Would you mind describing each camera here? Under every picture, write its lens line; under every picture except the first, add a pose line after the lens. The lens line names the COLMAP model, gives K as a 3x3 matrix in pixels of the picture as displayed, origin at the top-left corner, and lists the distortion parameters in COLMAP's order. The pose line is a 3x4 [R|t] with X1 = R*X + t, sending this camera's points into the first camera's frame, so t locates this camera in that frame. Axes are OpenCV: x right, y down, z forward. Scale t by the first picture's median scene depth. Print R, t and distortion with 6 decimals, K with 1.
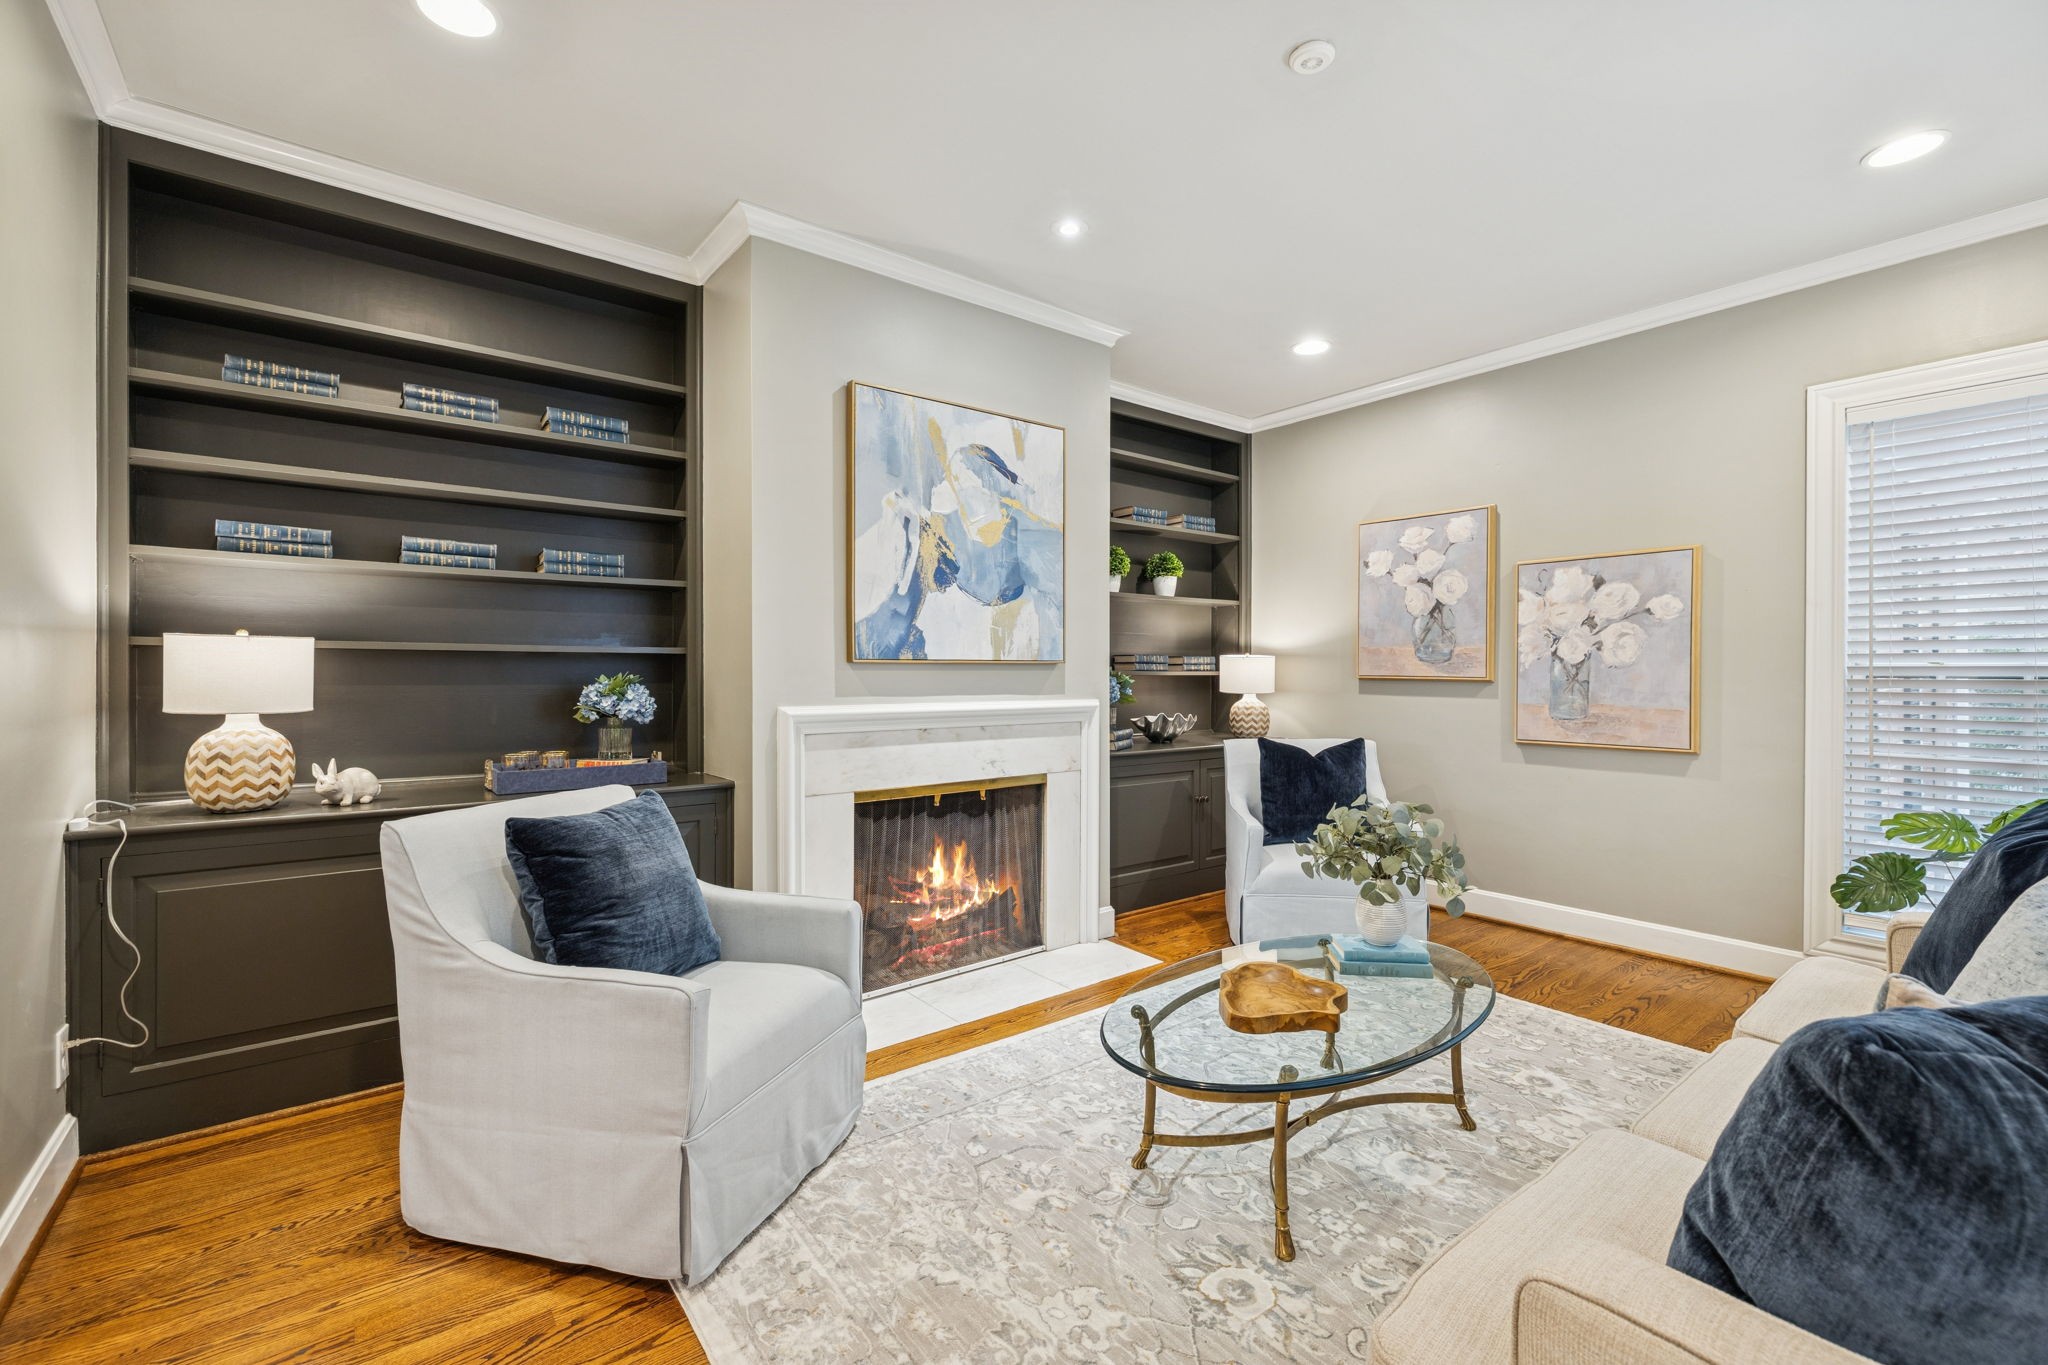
lens RADIAL K [[854.5, 0, 1025.3], [0, 854.5, 677.3], [0, 0, 1]] dist [-0.001878, -0.000300]
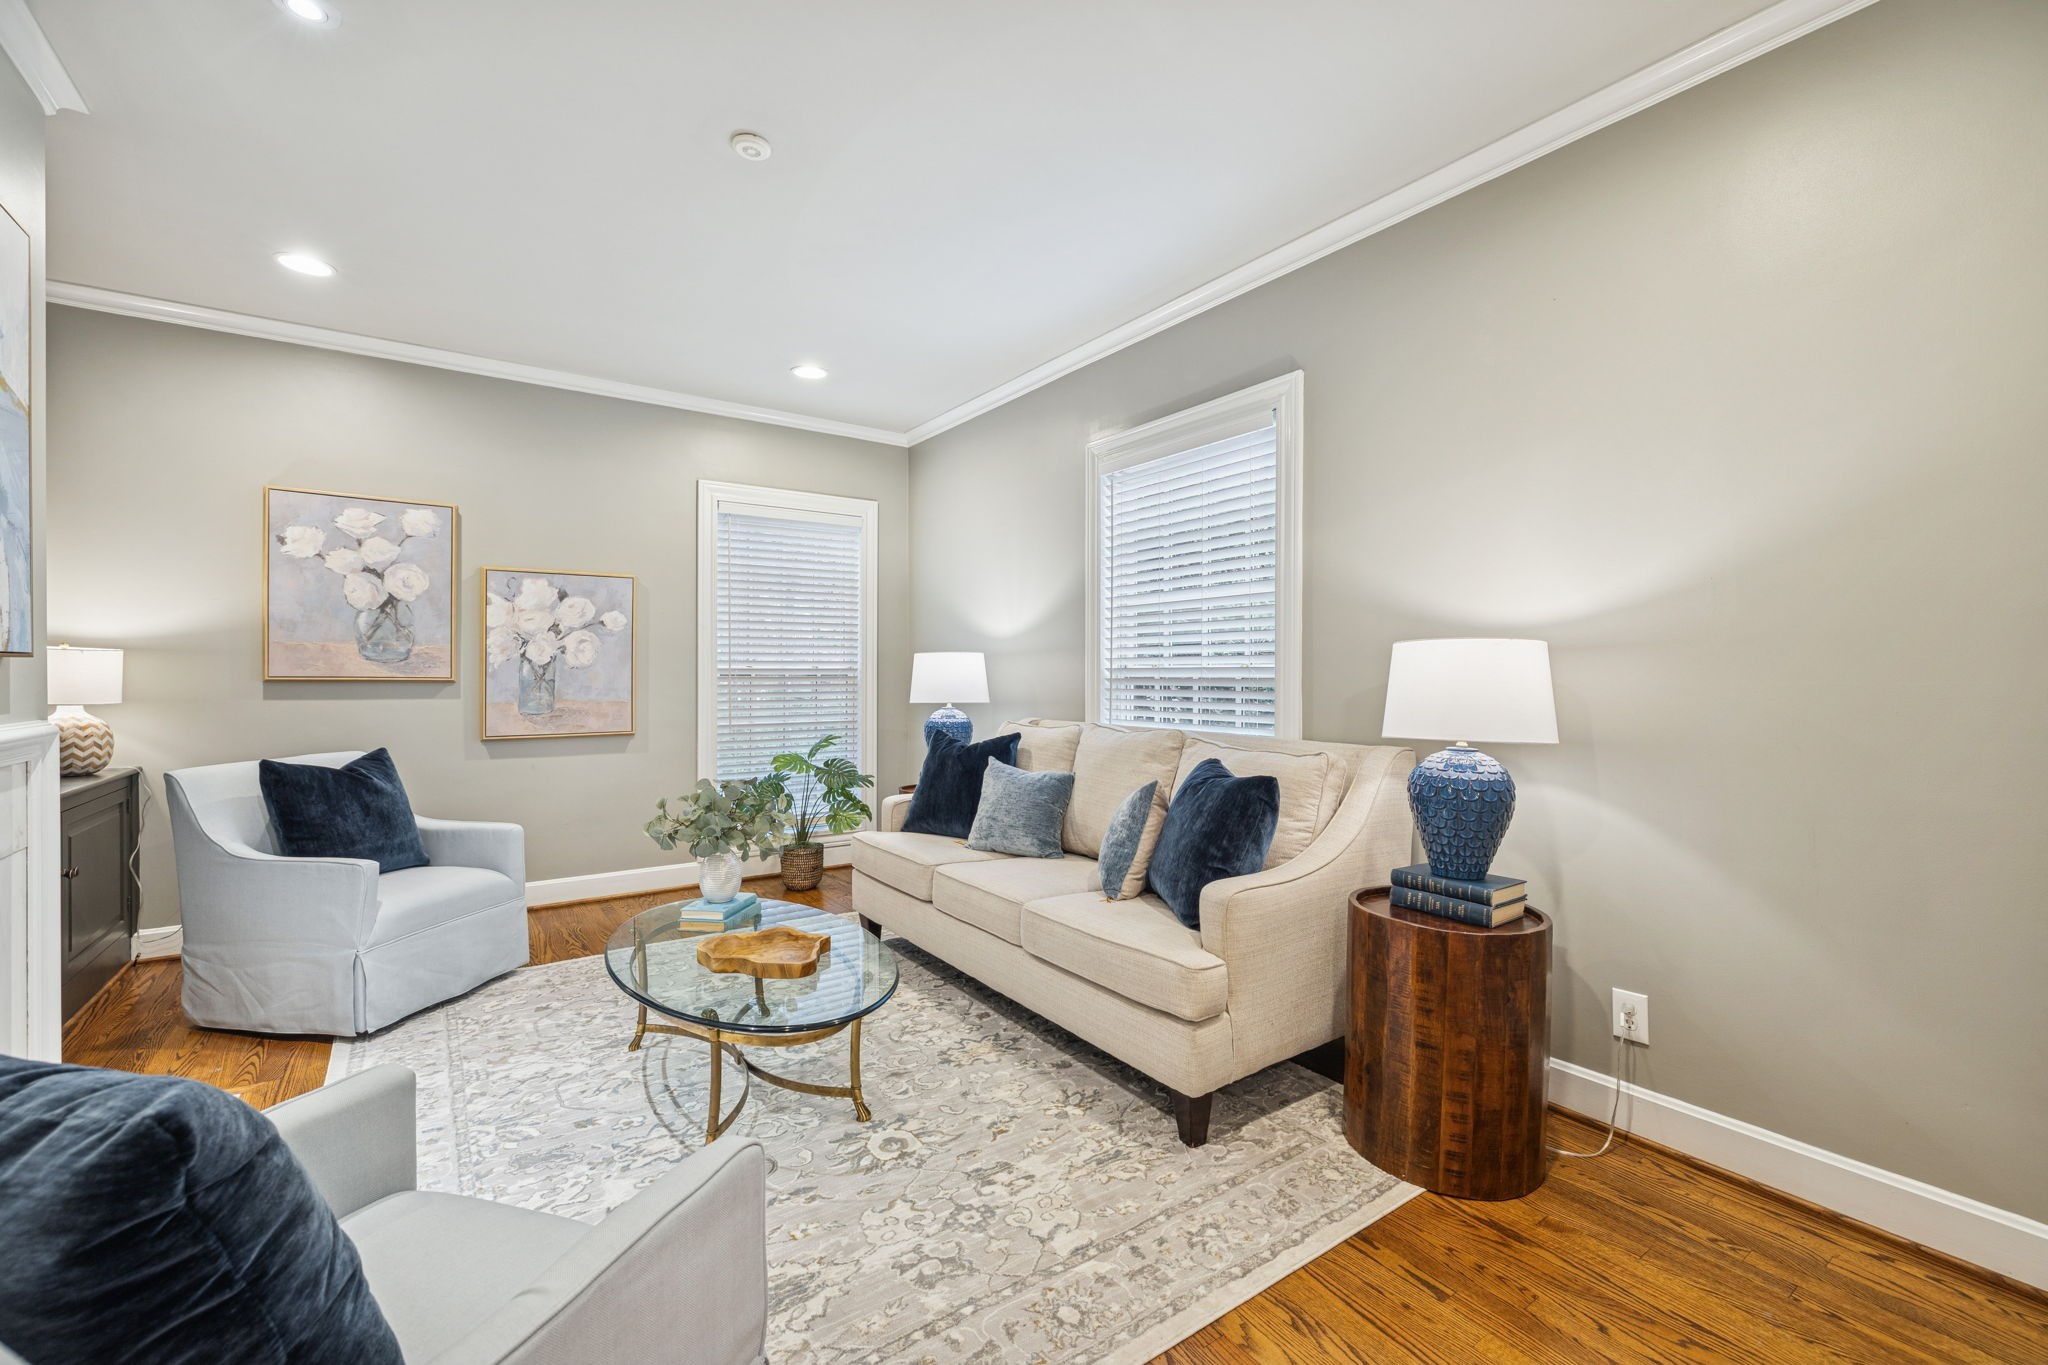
lens RADIAL K [[854.5, 0, 1011.4], [0, 854.5, 678.2], [0, 0, 1]] dist [-0.001878, -0.000300]
pose [[0.060264, -0.010591, 0.998126, -0.432111], [0.004696, 0.999936, 0.010327, -0.006620], [-0.998171, 0.004064, 0.060309, 0.301204]]
